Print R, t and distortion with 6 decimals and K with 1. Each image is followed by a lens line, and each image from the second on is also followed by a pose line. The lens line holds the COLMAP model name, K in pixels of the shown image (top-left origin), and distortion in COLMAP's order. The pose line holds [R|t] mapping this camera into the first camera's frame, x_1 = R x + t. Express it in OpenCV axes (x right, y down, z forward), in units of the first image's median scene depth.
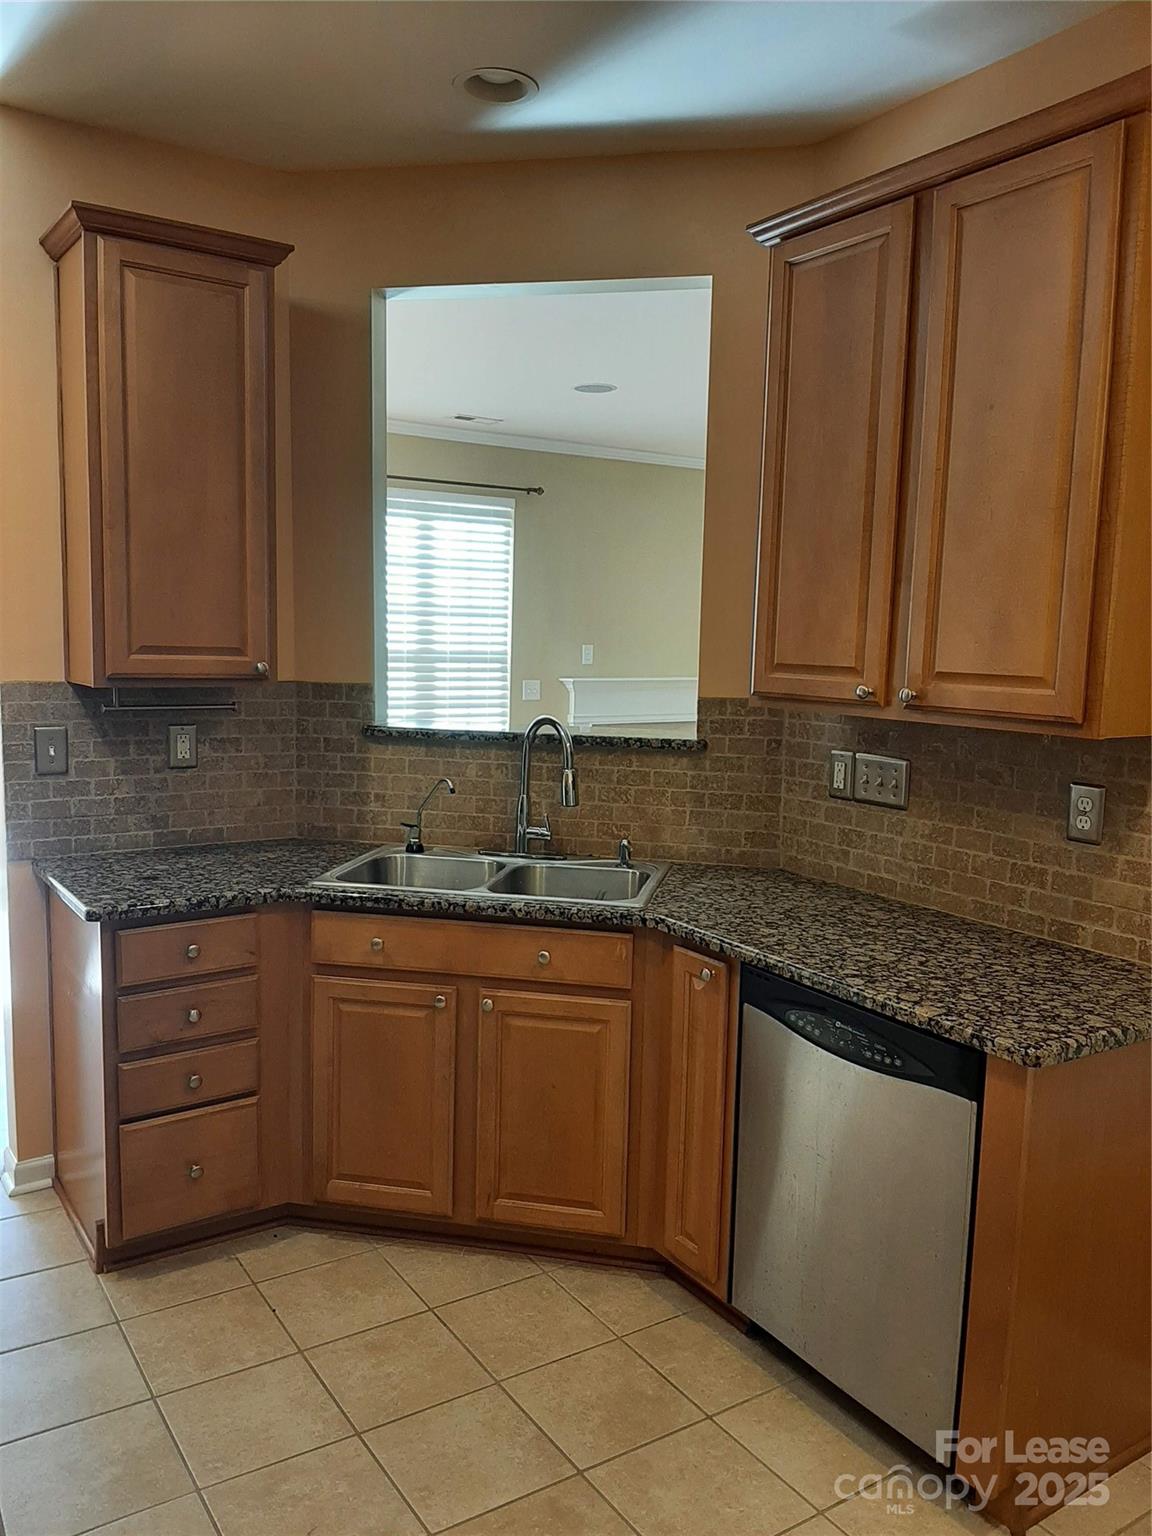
lens RADIAL K [[1192.3, 0, 575.2], [0, 1192.3, 776.0], [0, 0, 1]] dist [0.073729, -0.124055]
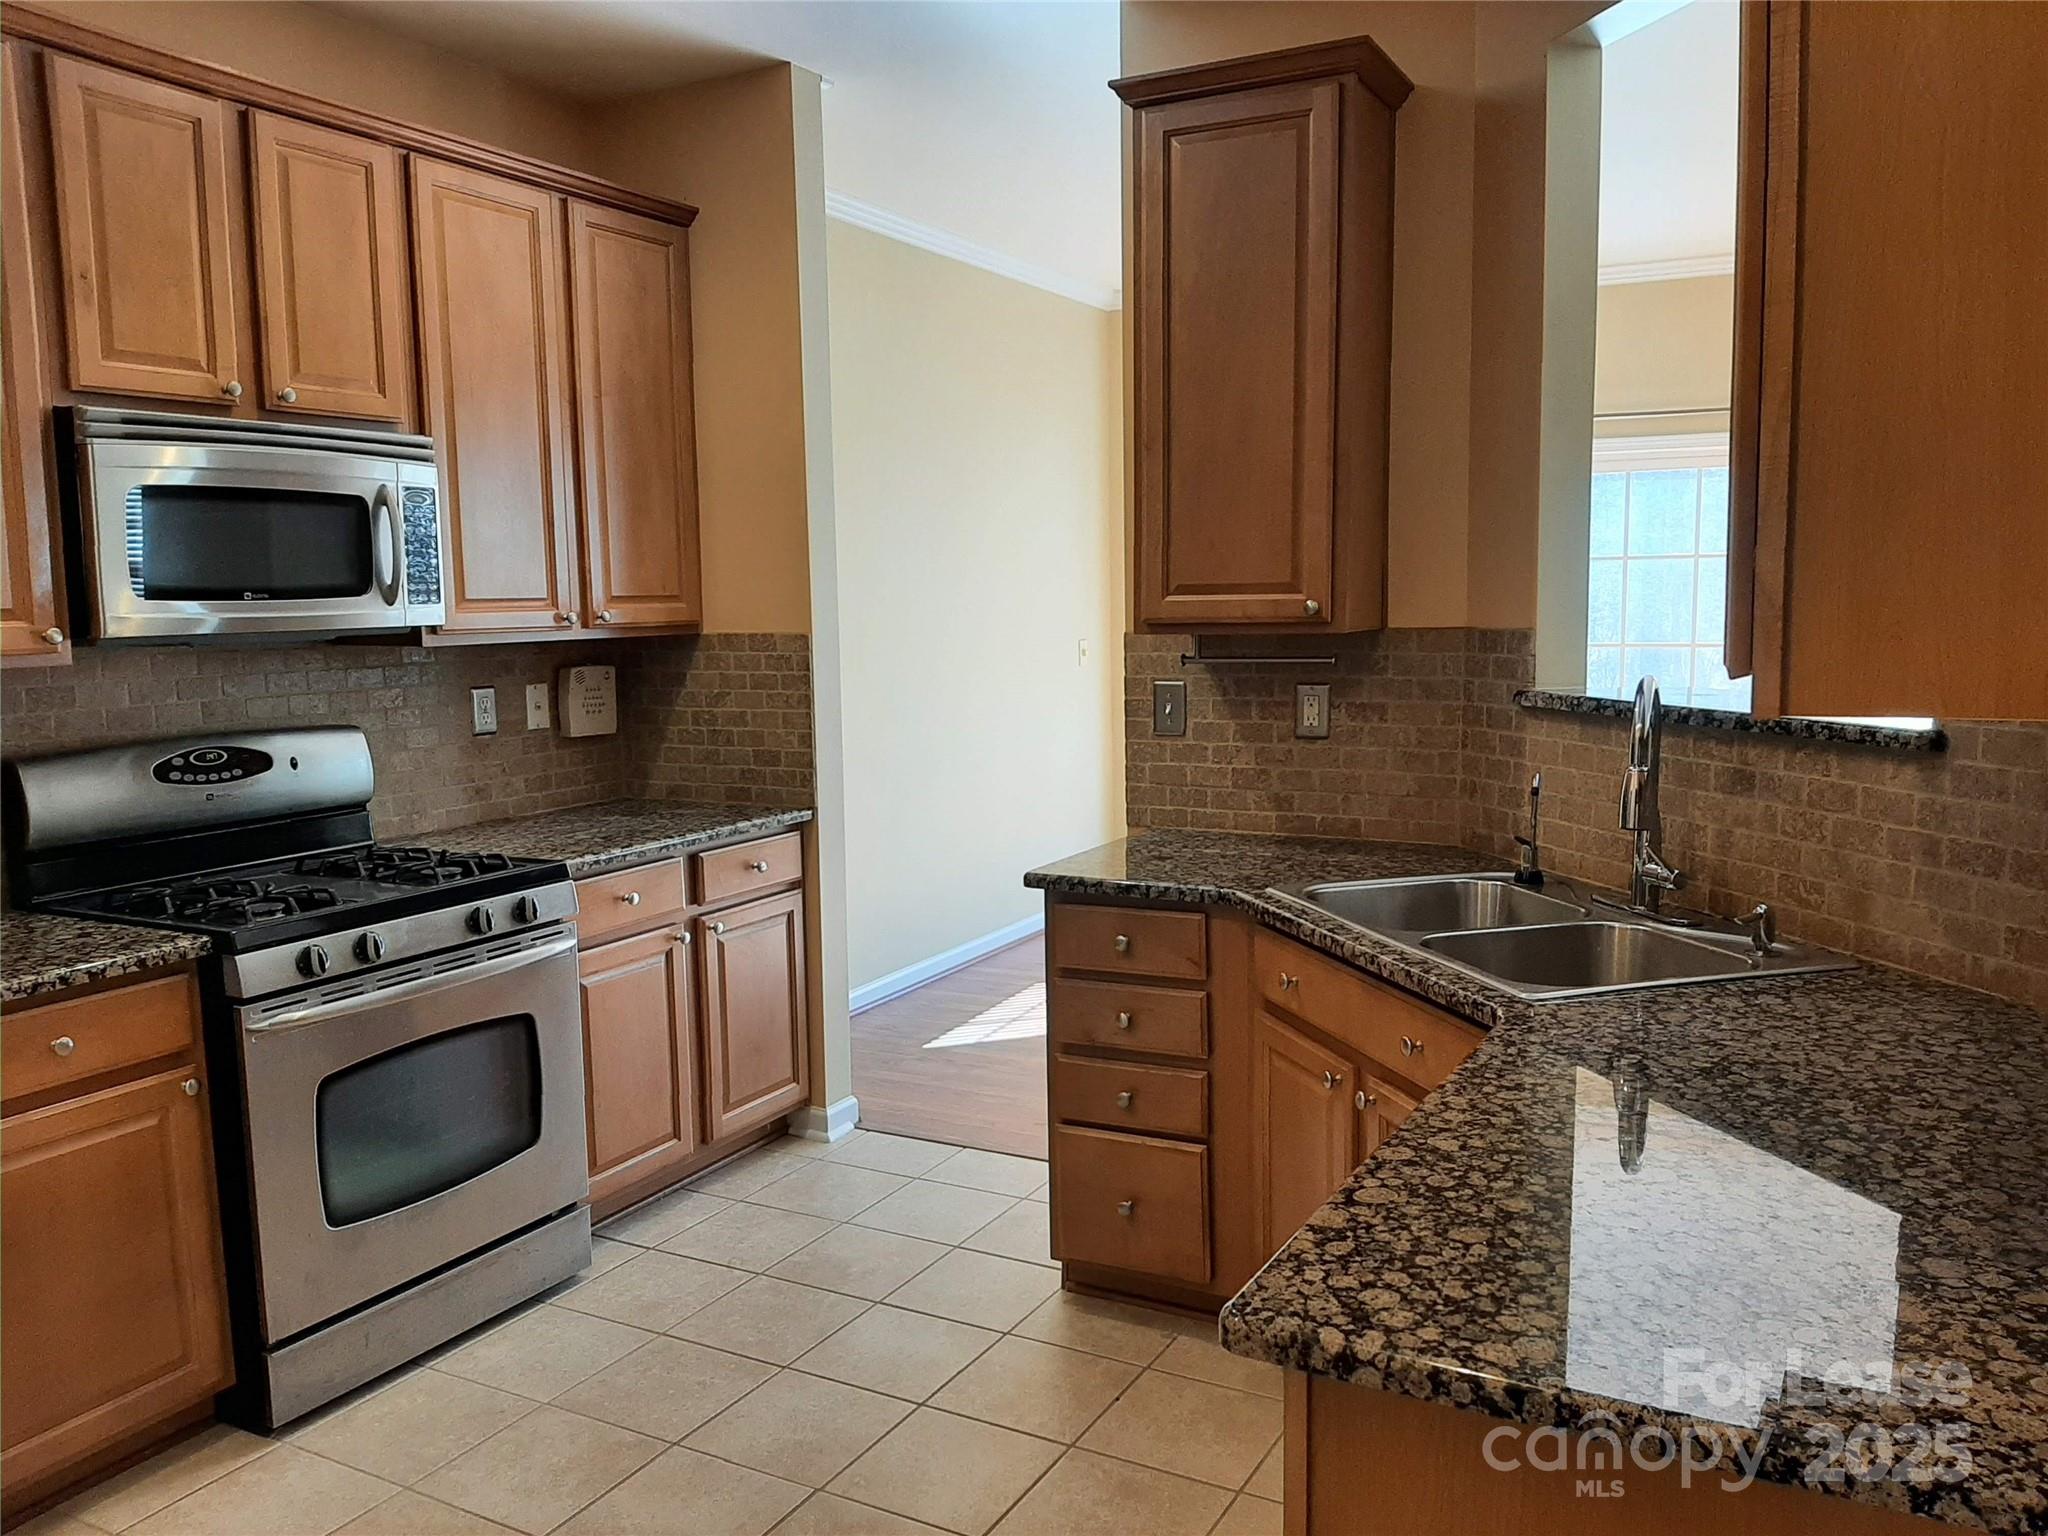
lens RADIAL K [[1589.8, 0, 1038.2], [0, 1589.8, 782.7], [0, 0, 1]] dist [0.073729, -0.124055]
pose [[0.465095, 0.073789, -0.882180, 0.529771], [-0.077681, 0.996078, 0.042362, -0.008047], [0.881846, 0.048826, 0.469003, 0.351410]]
